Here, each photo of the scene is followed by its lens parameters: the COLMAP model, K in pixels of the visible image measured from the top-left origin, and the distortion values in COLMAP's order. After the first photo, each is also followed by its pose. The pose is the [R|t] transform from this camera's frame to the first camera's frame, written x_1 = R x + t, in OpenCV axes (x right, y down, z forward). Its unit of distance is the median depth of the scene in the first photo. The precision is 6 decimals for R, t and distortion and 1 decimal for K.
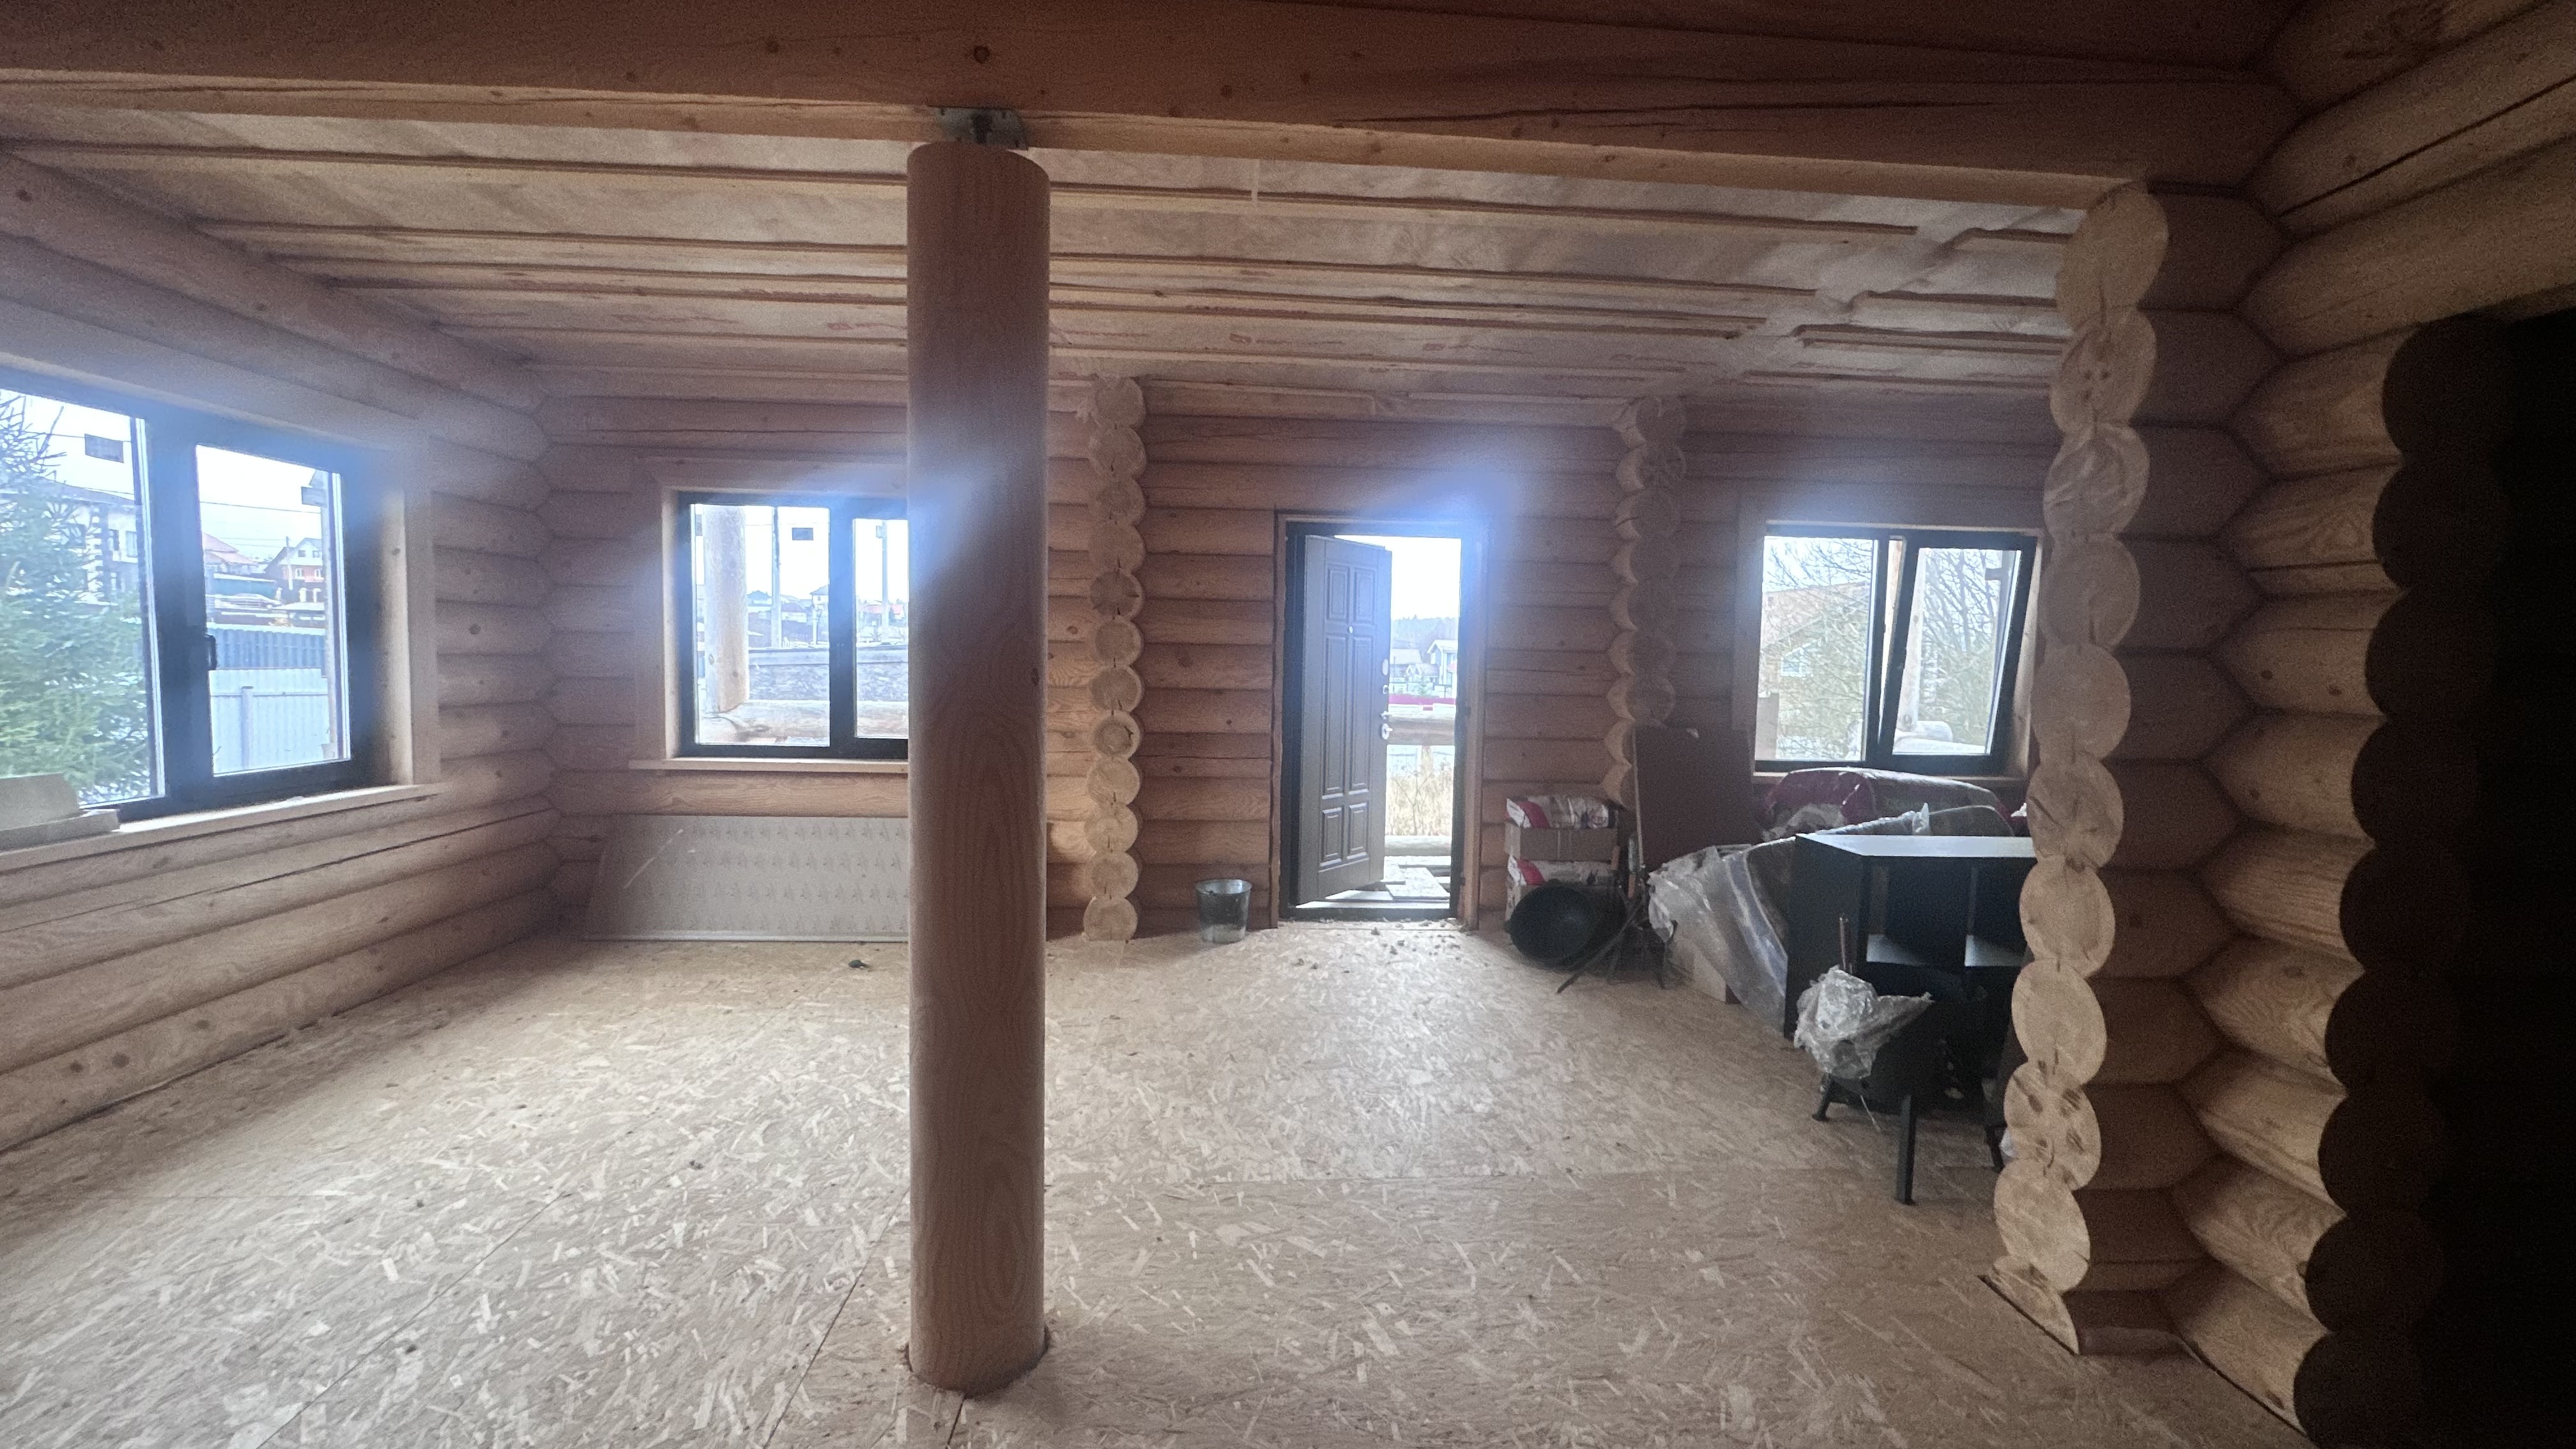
lens RADIAL K [[1020.3, 0, 1286.8], [0, 1020.3, 723.4], [0, 0, 1]] dist [-0.004036, 0.000690]
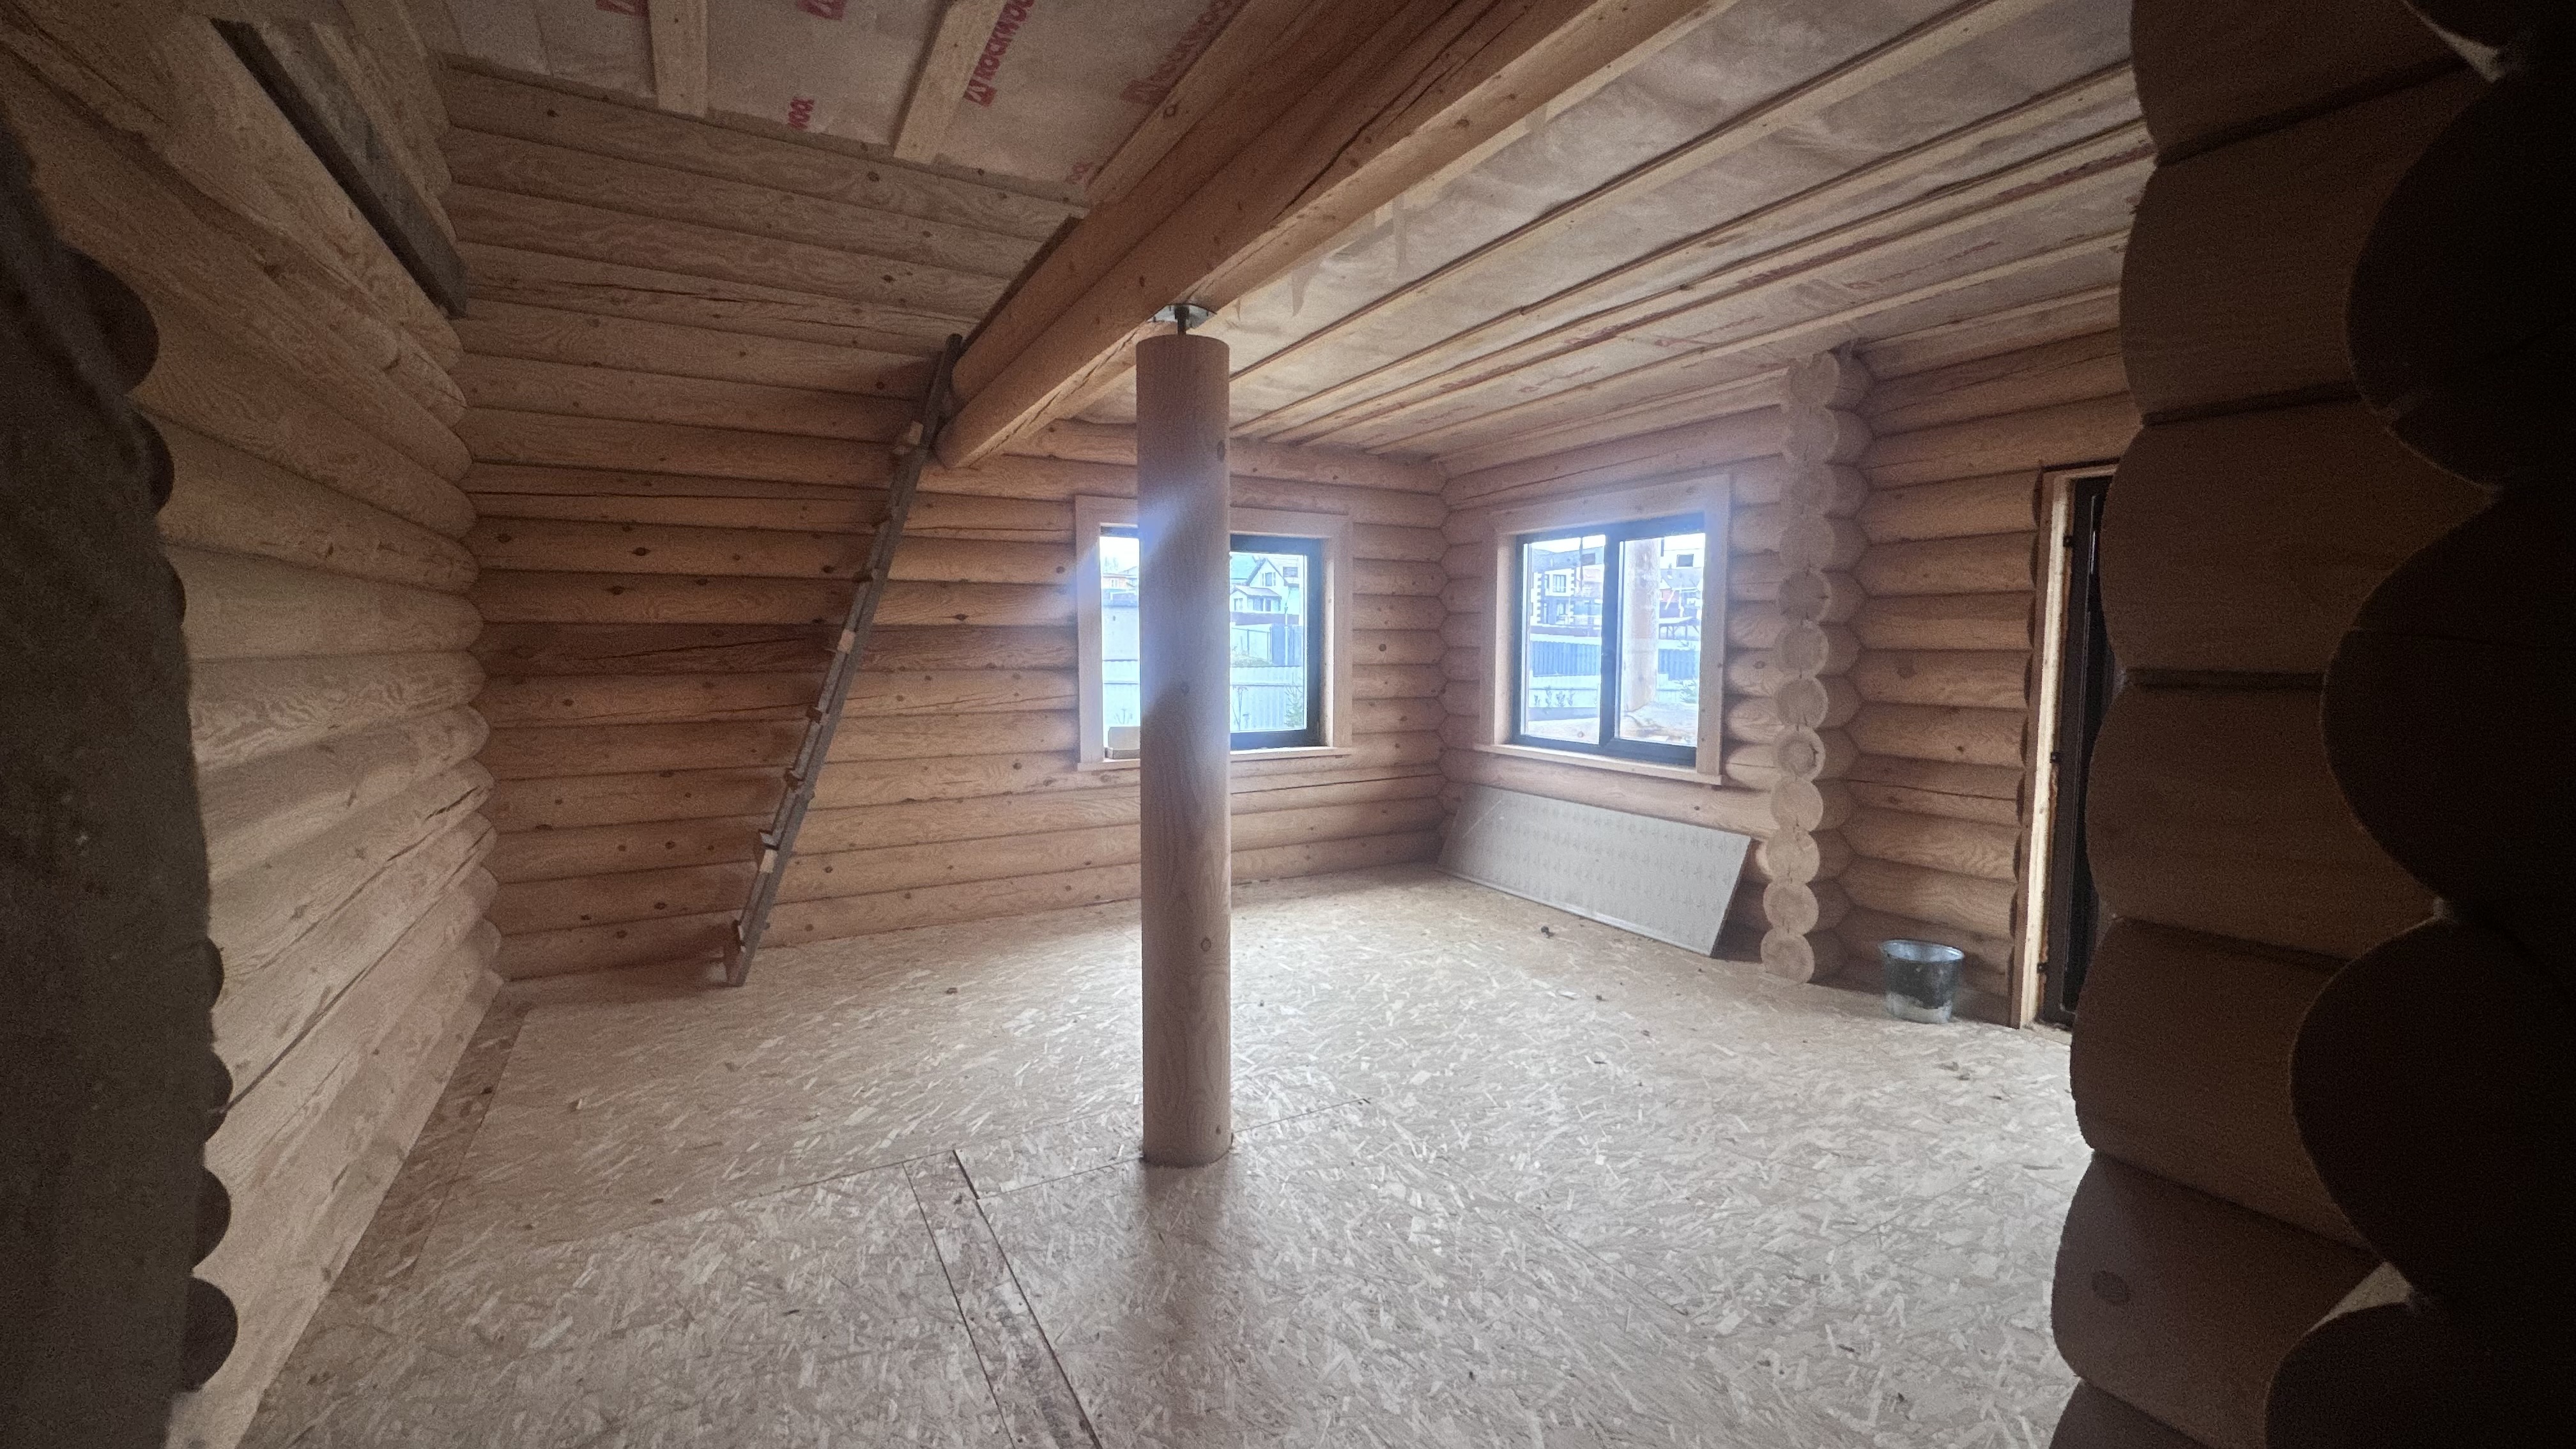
lens RADIAL K [[1020.3, 0, 1287.9], [0, 1020.3, 727.6], [0, 0, 1]] dist [-0.004036, 0.000690]
pose [[0.439383, 0.055292, -0.896597, 0.468070], [-0.051607, 0.998009, 0.036256, -0.021382], [0.896816, 0.030340, 0.441361, 0.208732]]
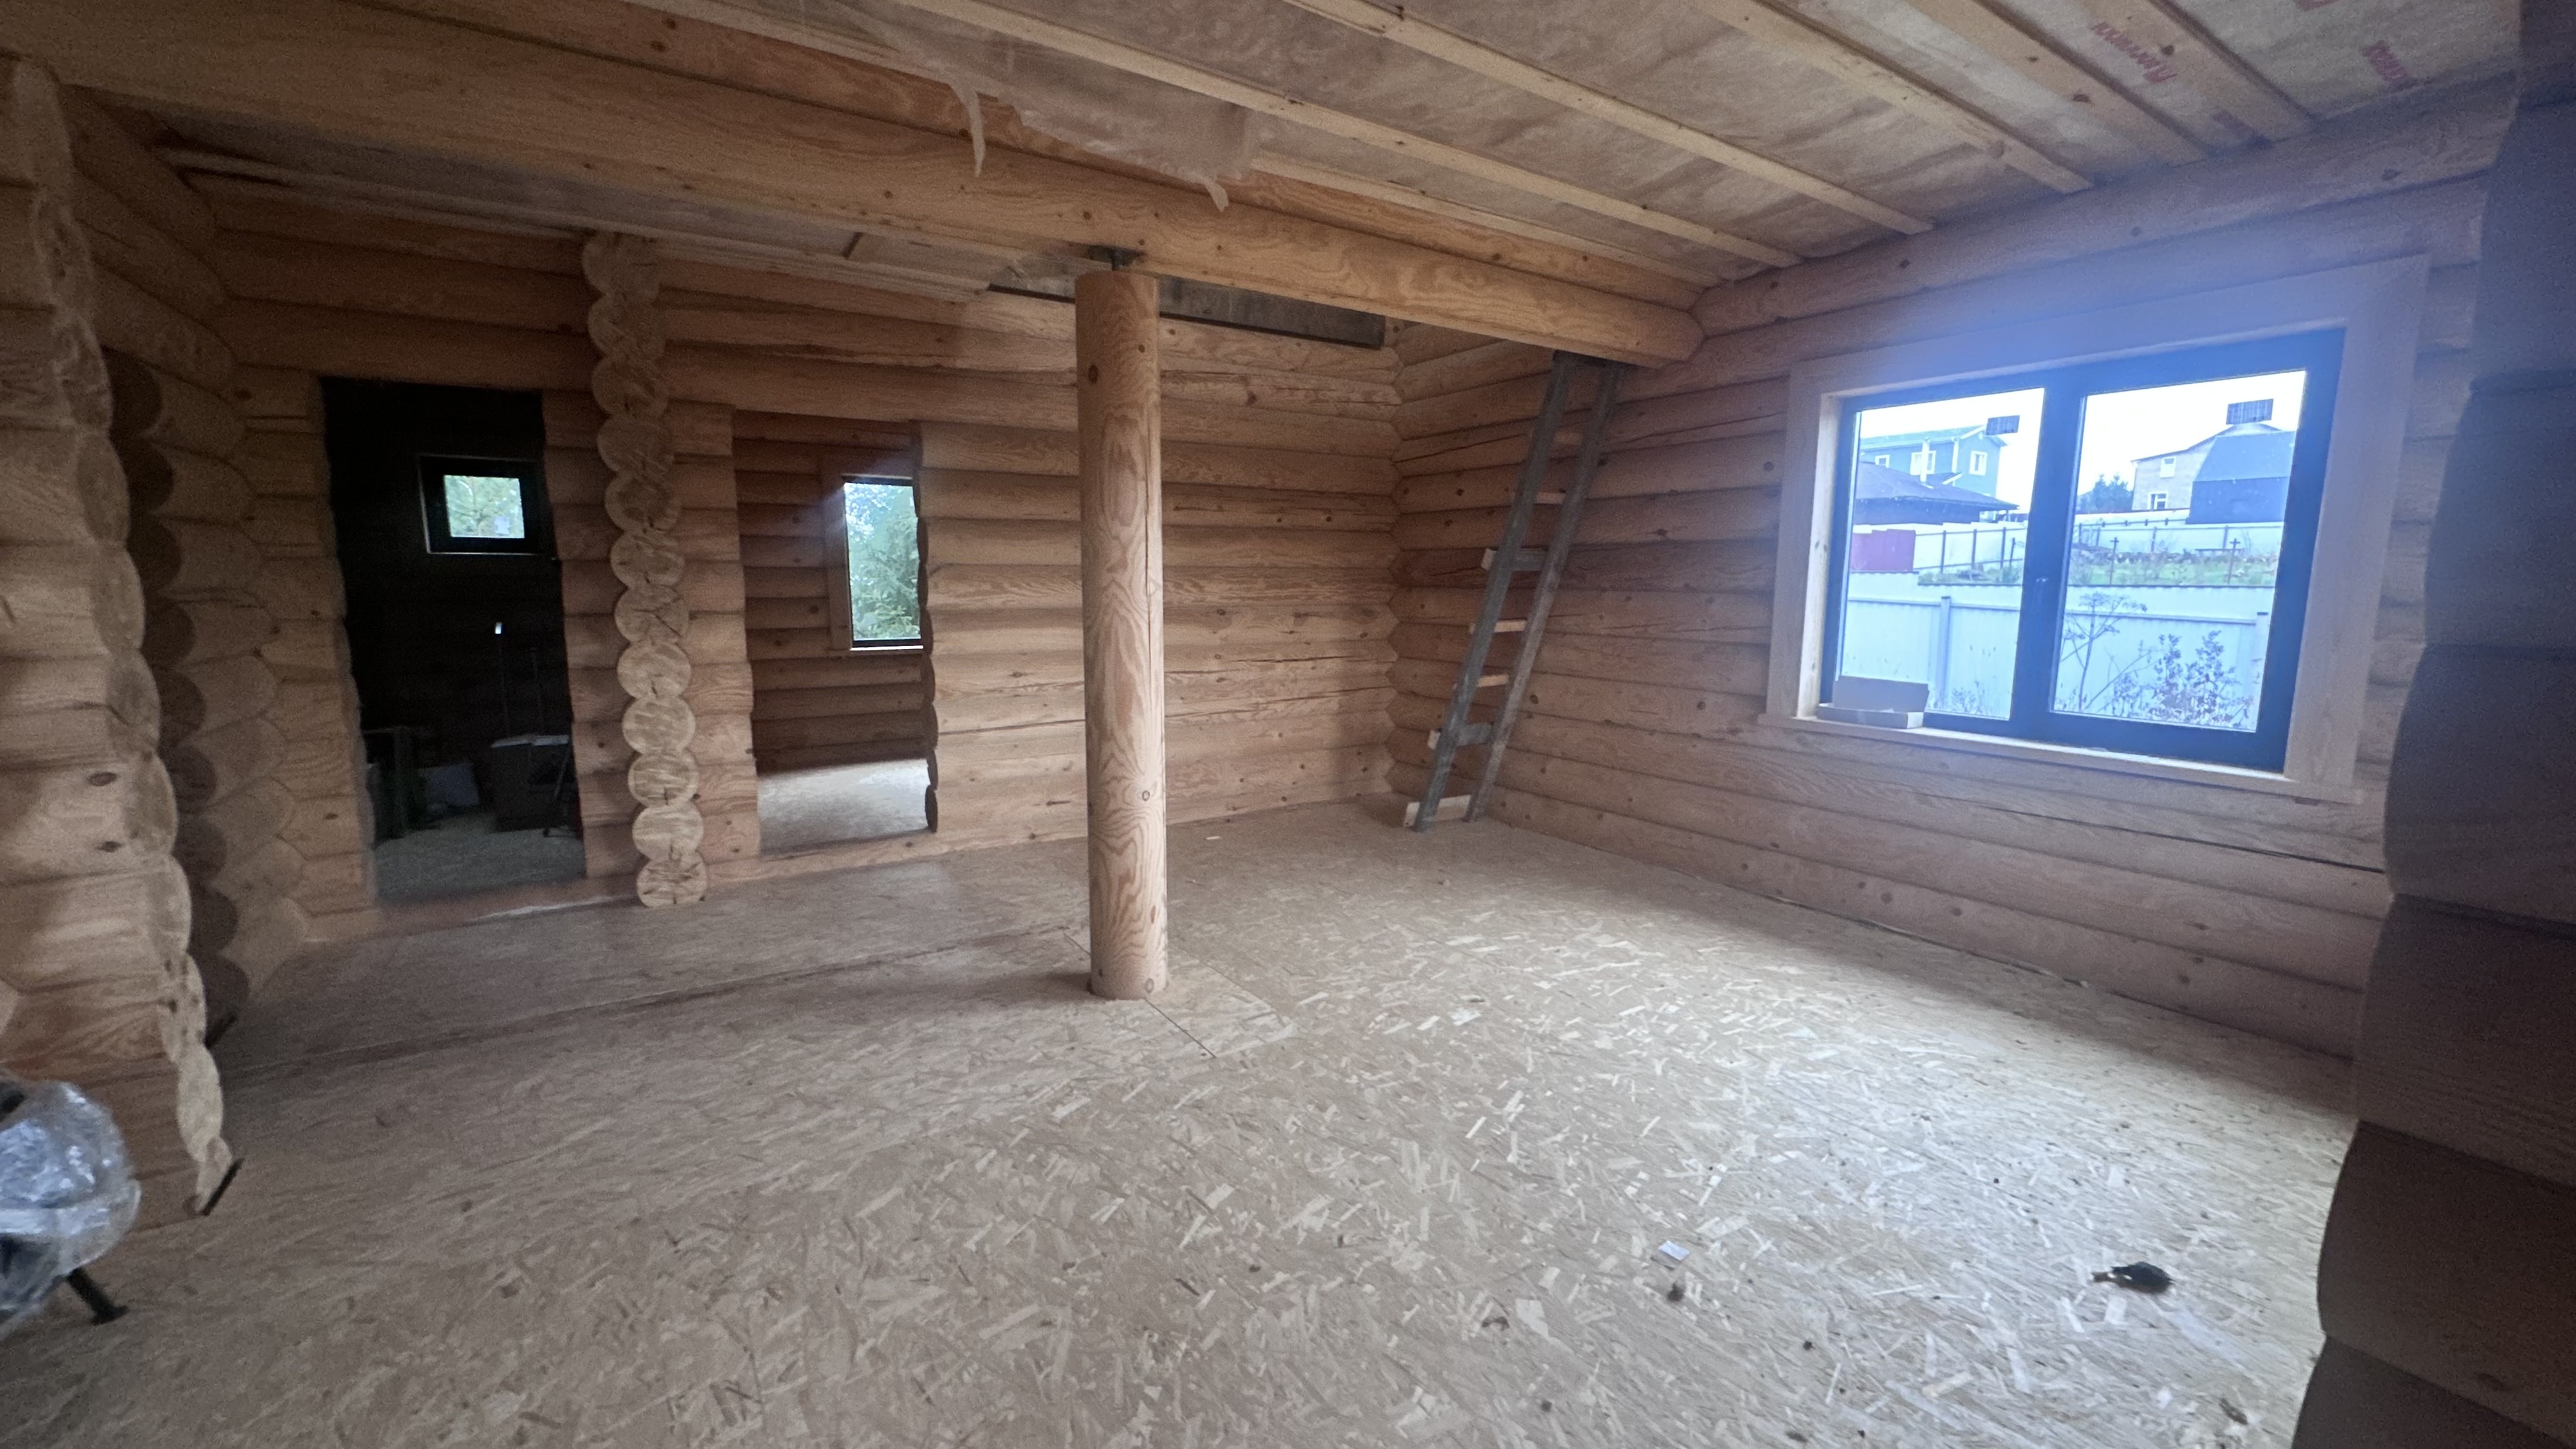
lens RADIAL K [[1020.3, 0, 1292.4], [0, 1020.3, 727.3], [0, 0, 1]] dist [-0.004036, 0.000690]
pose [[-0.870623, 0.047161, -0.489685, 0.123697], [-0.056145, 0.979365, 0.194142, -0.070683], [0.488736, 0.196518, -0.850010, 1.121810]]
